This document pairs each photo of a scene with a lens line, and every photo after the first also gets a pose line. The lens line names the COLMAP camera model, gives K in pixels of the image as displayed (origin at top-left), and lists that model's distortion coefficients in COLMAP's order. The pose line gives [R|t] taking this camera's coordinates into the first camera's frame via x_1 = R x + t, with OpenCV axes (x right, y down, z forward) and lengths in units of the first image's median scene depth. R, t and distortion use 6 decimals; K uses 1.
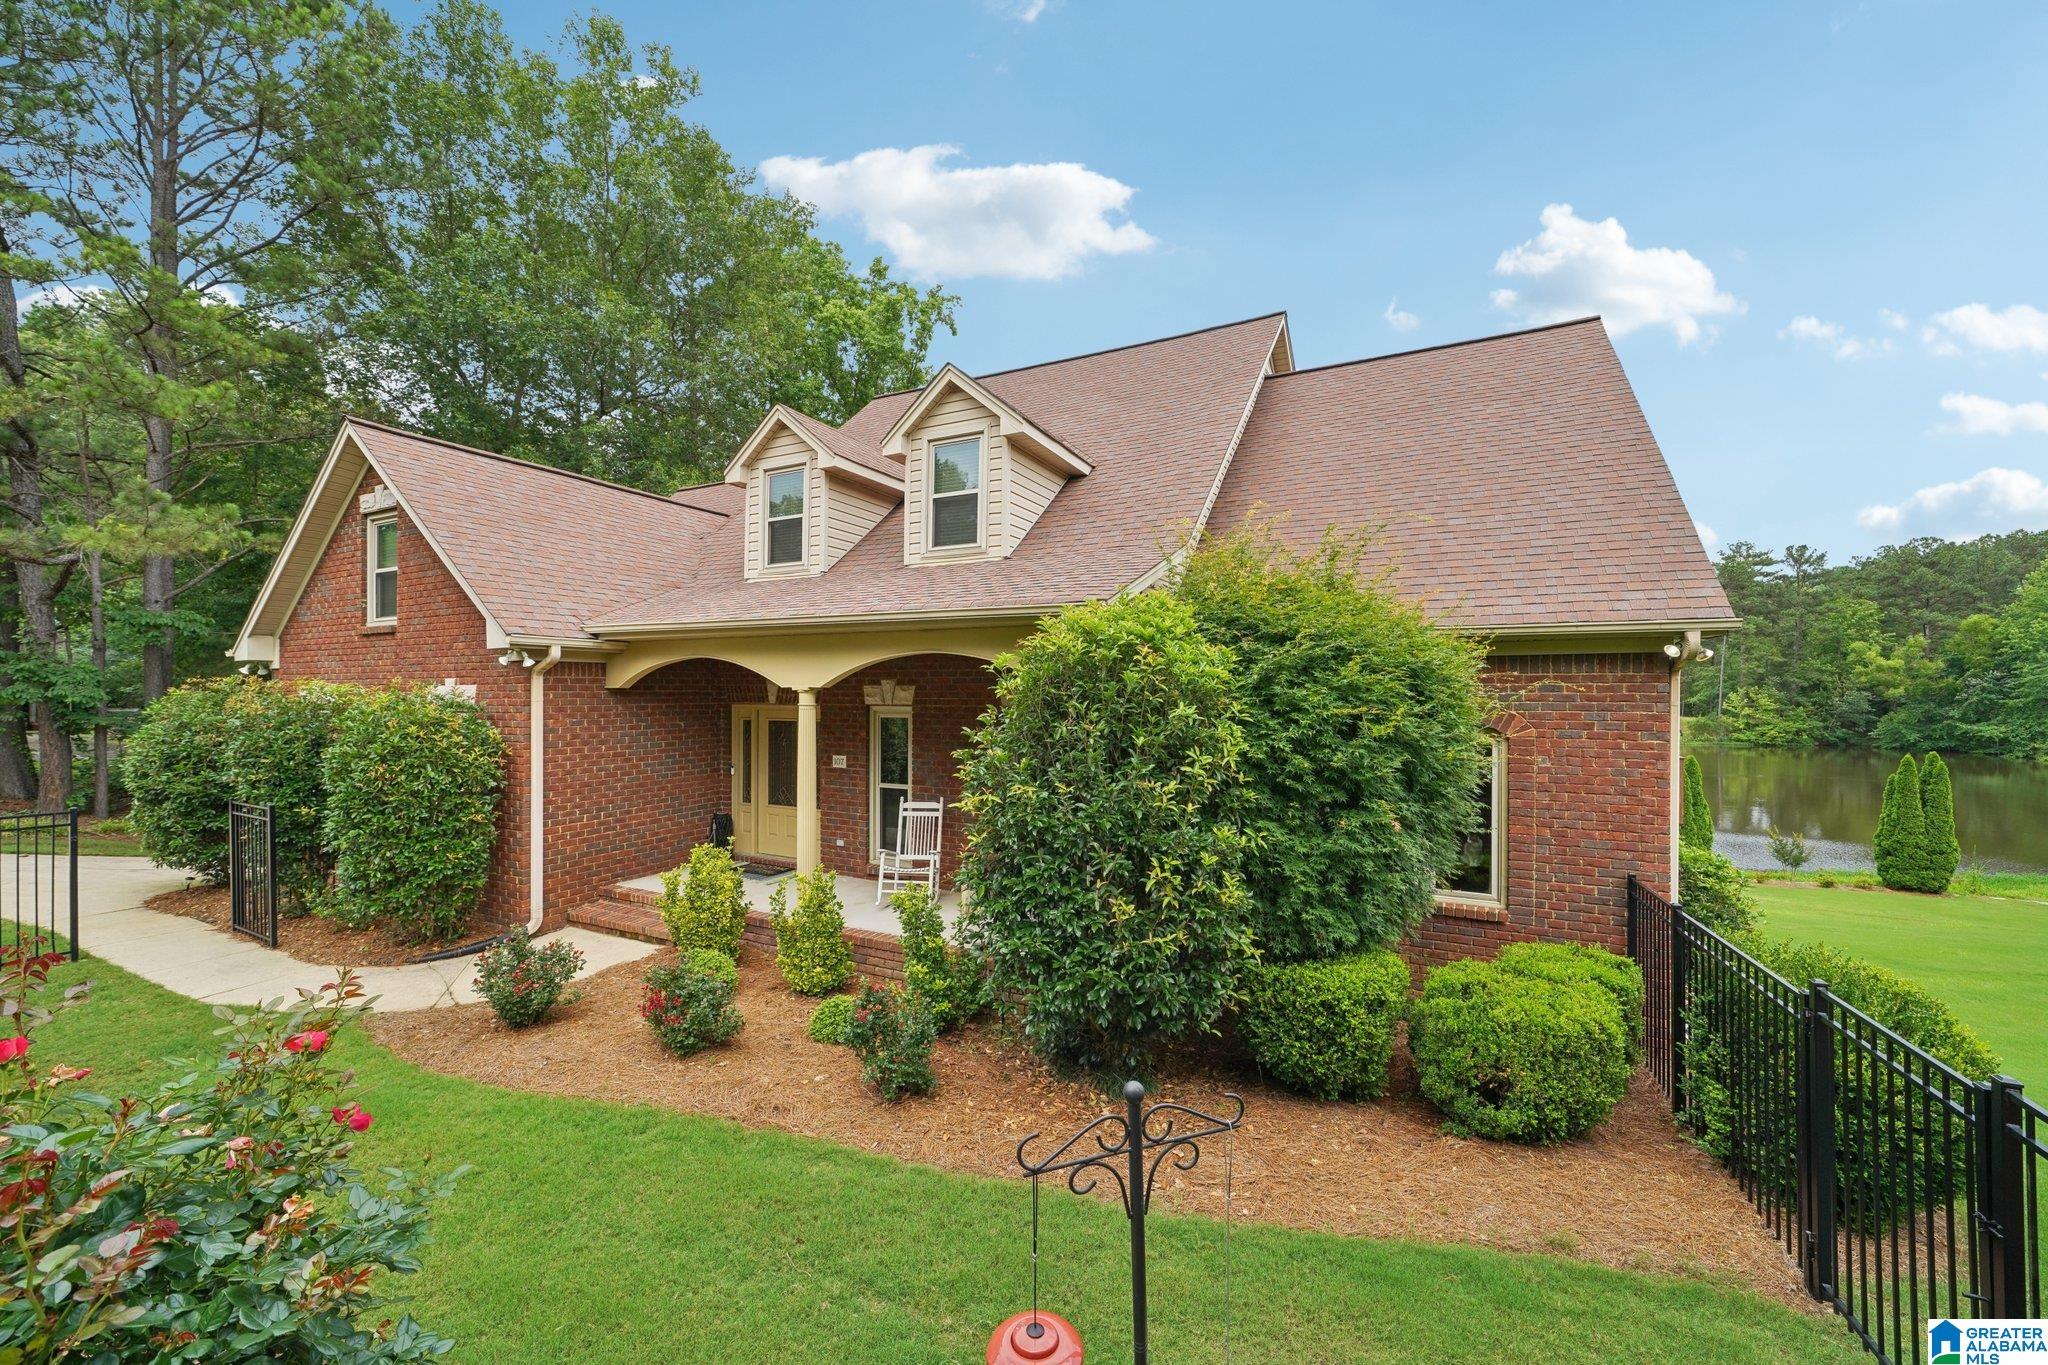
lens RADIAL K [[787.3, 0, 1015.8], [0, 787.3, 688.0], [0, 0, 1]] dist [-0.000875, -0.000198]
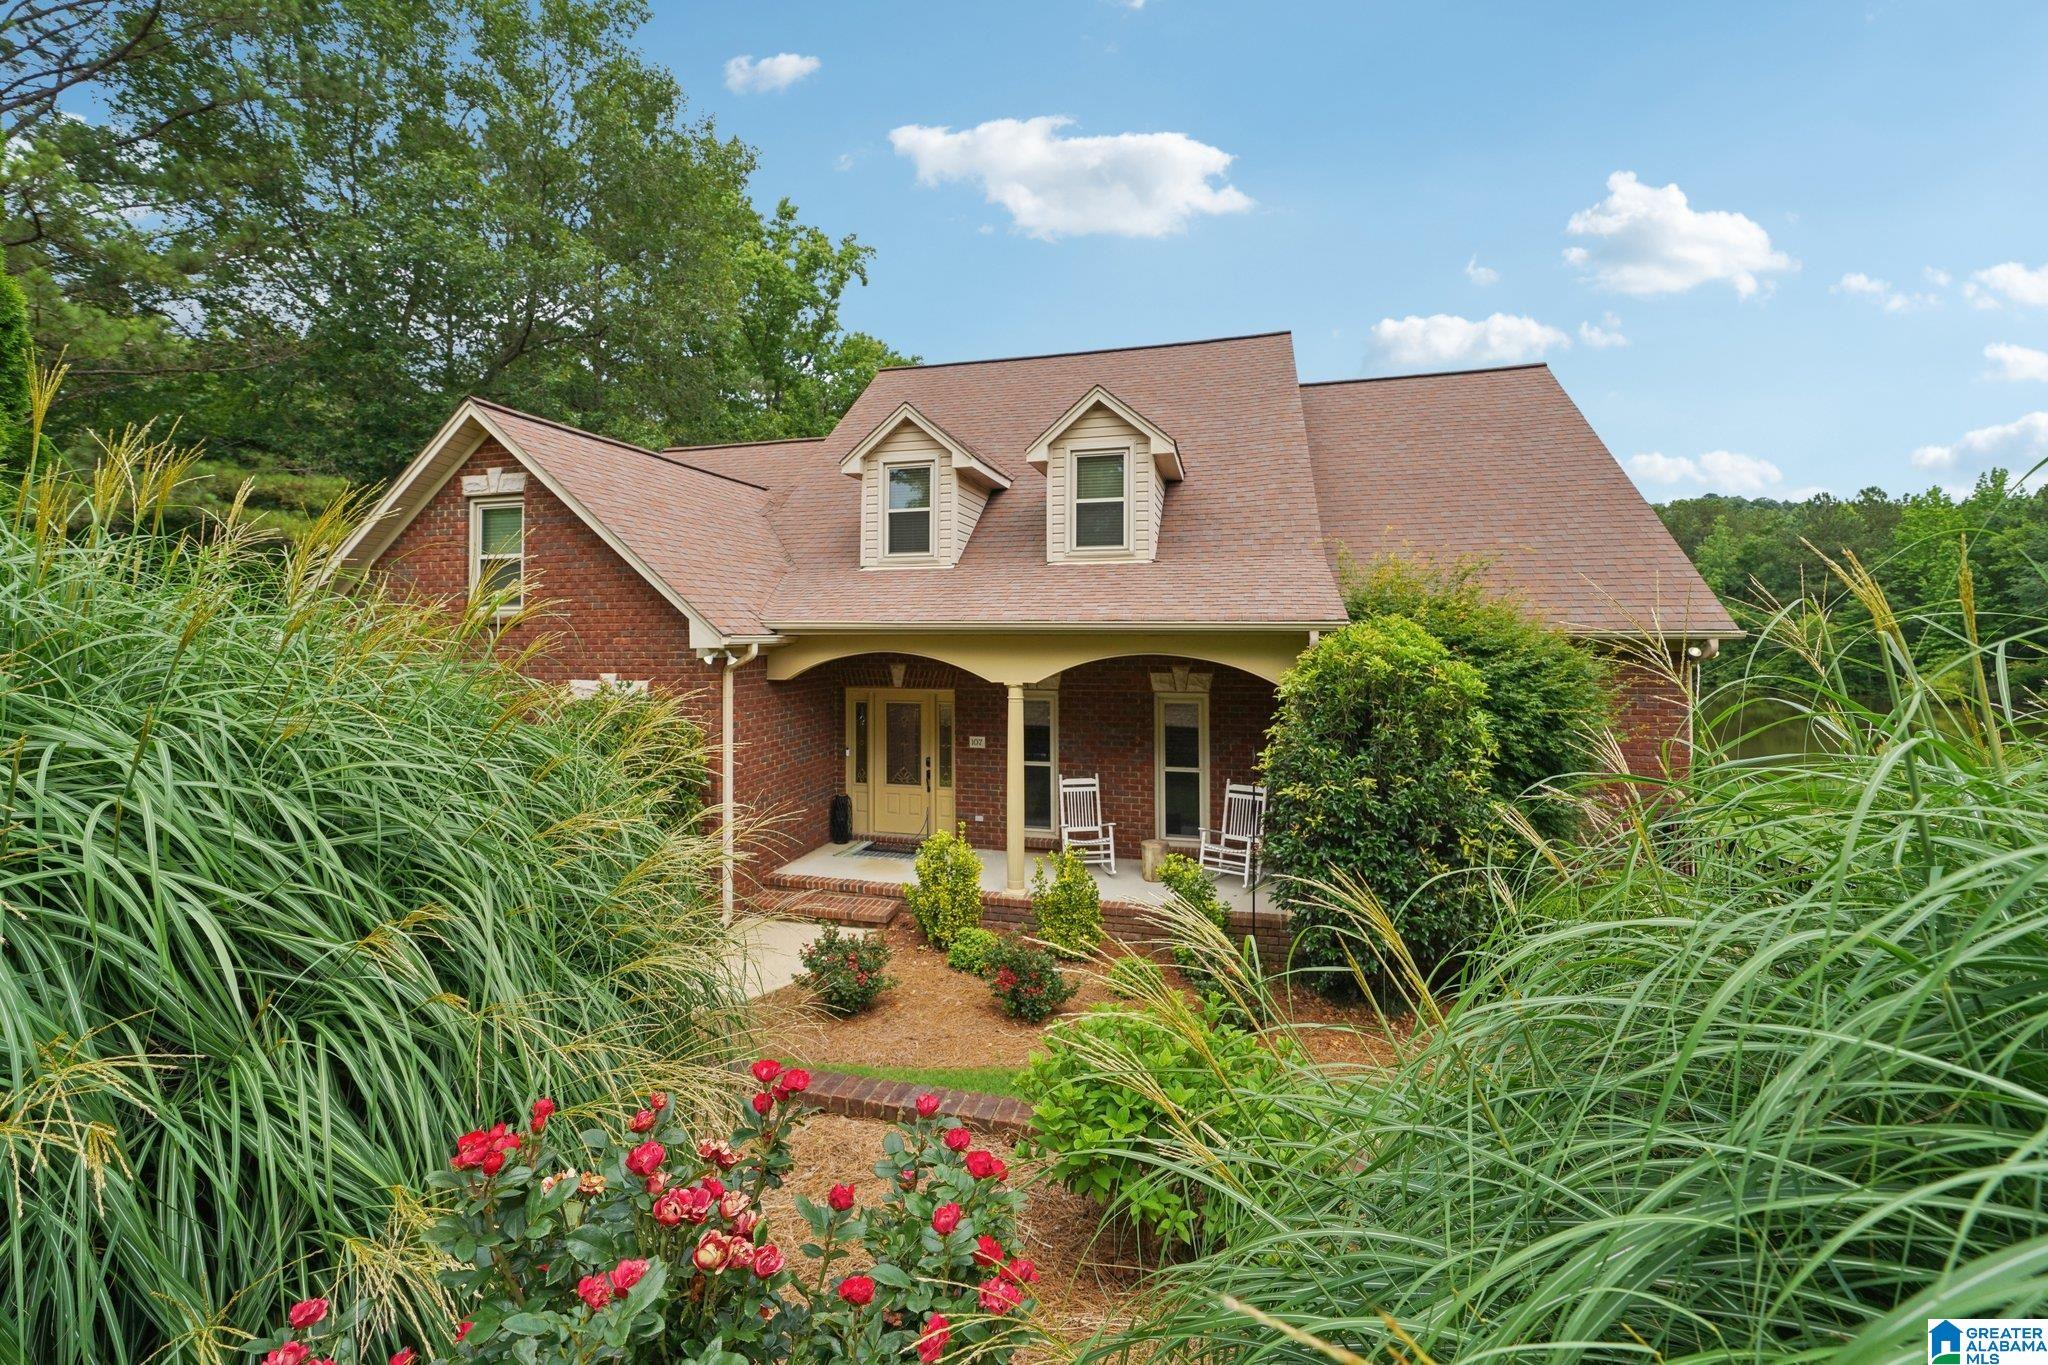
lens RADIAL K [[802.0, 0, 1020.0], [0, 802.0, 623.5], [0, 0, 1]] dist [-0.000338, -0.000059]
pose [[0.976394, -0.003799, 0.215964, -0.424800], [0.005342, 0.999964, -0.006558, -0.063962], [-0.215932, 0.007557, 0.976379, -0.083278]]
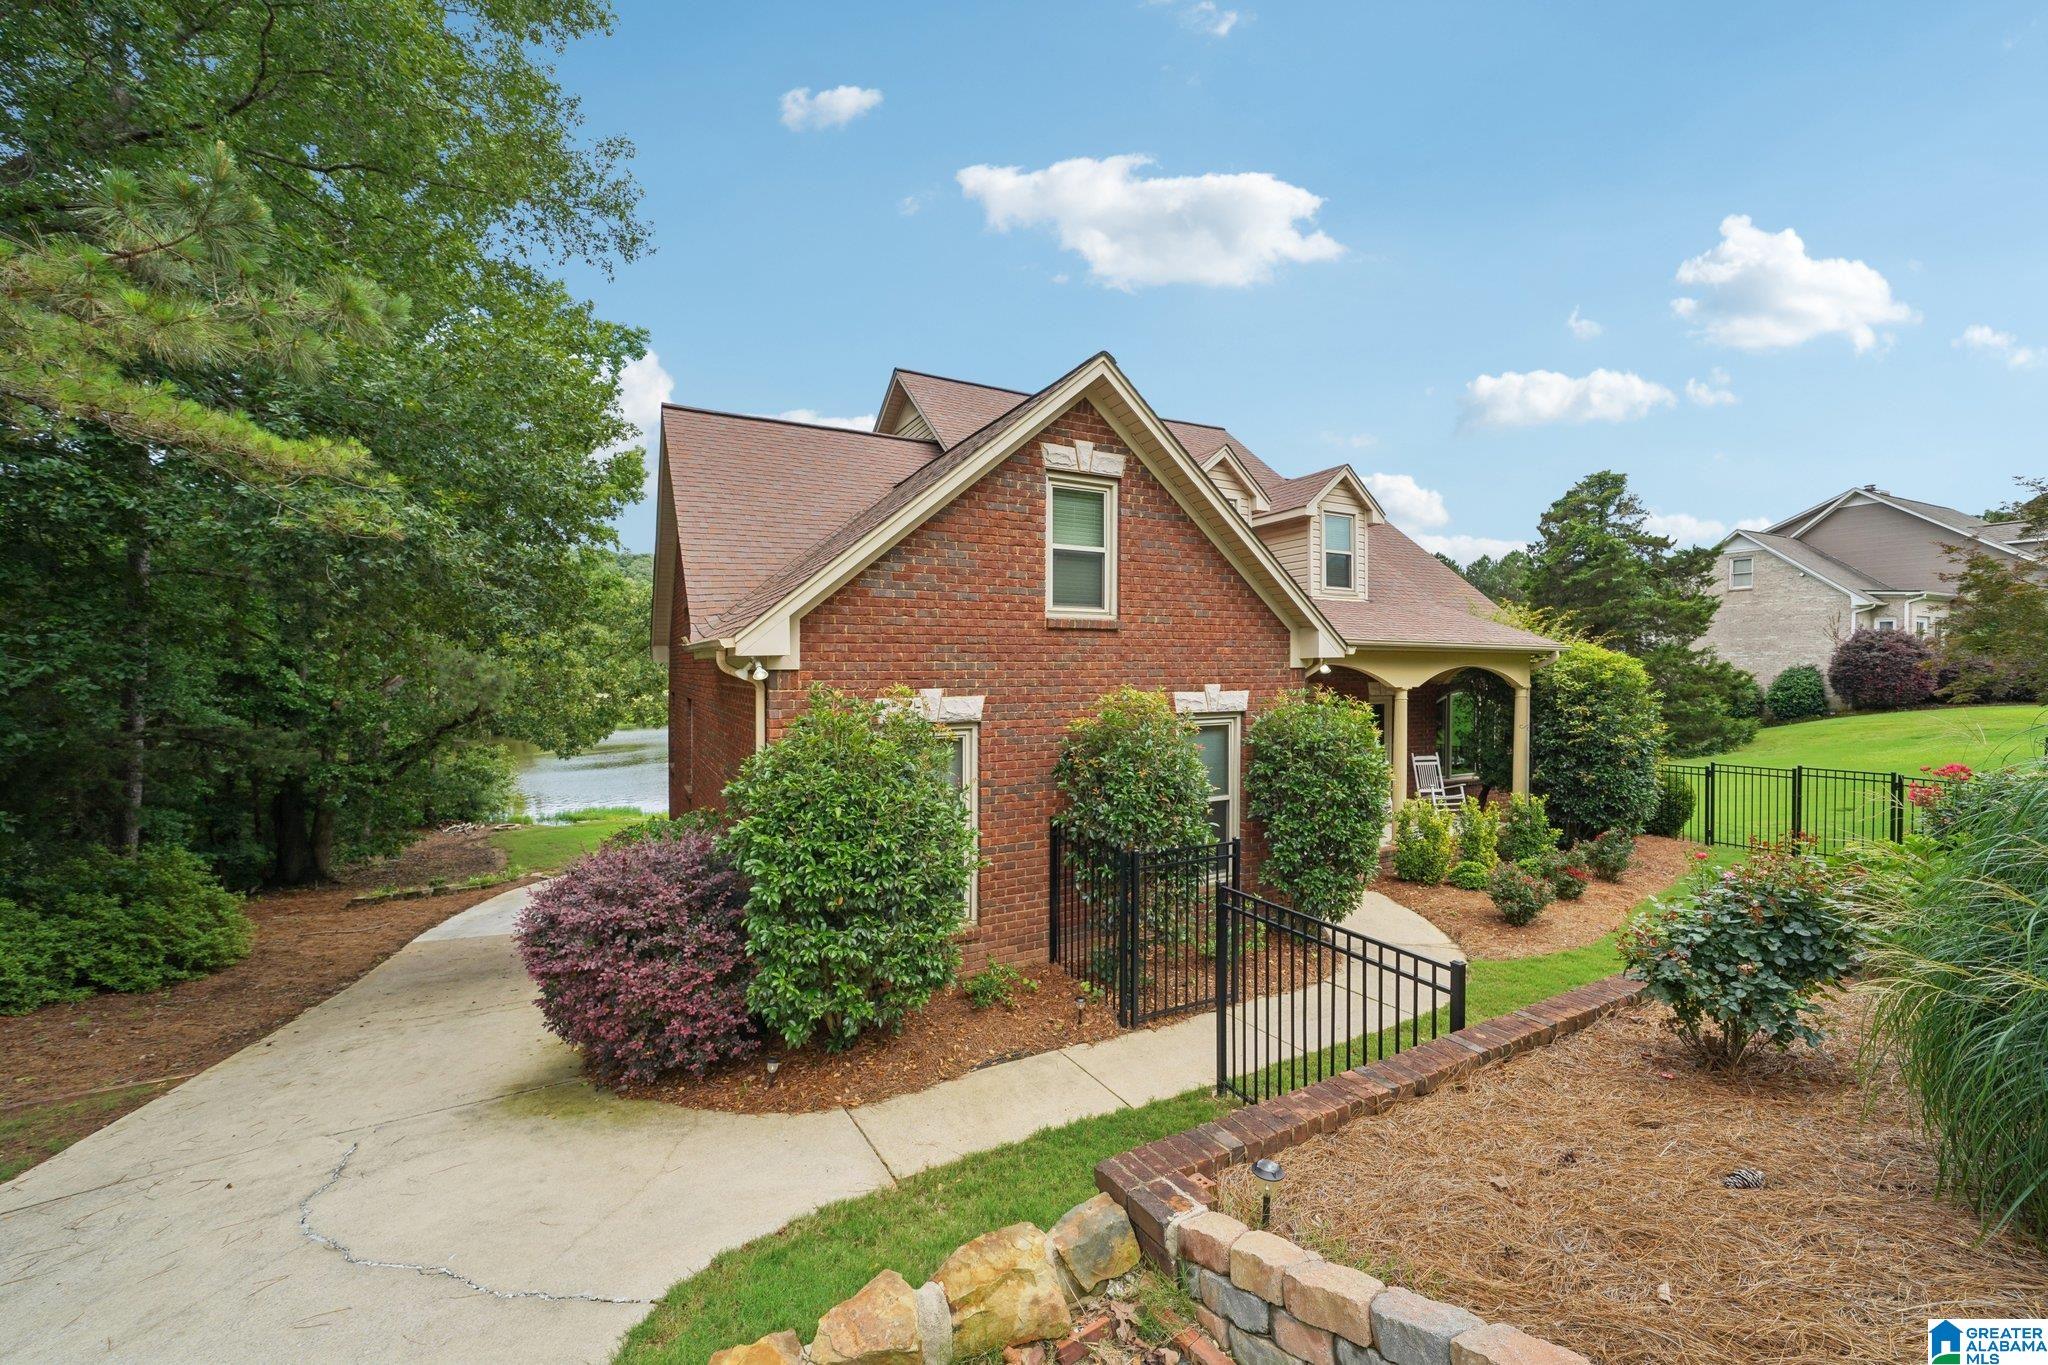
lens RADIAL K [[787.3, 0, 1015.8], [0, 787.3, 688.0], [0, 0, 1]] dist [-0.000875, -0.000198]
pose [[0.574225, -0.022860, 0.818378, -1.595213], [-0.001808, 0.999572, 0.029189, -0.034517], [-0.818696, -0.018241, 0.573938, 0.634566]]
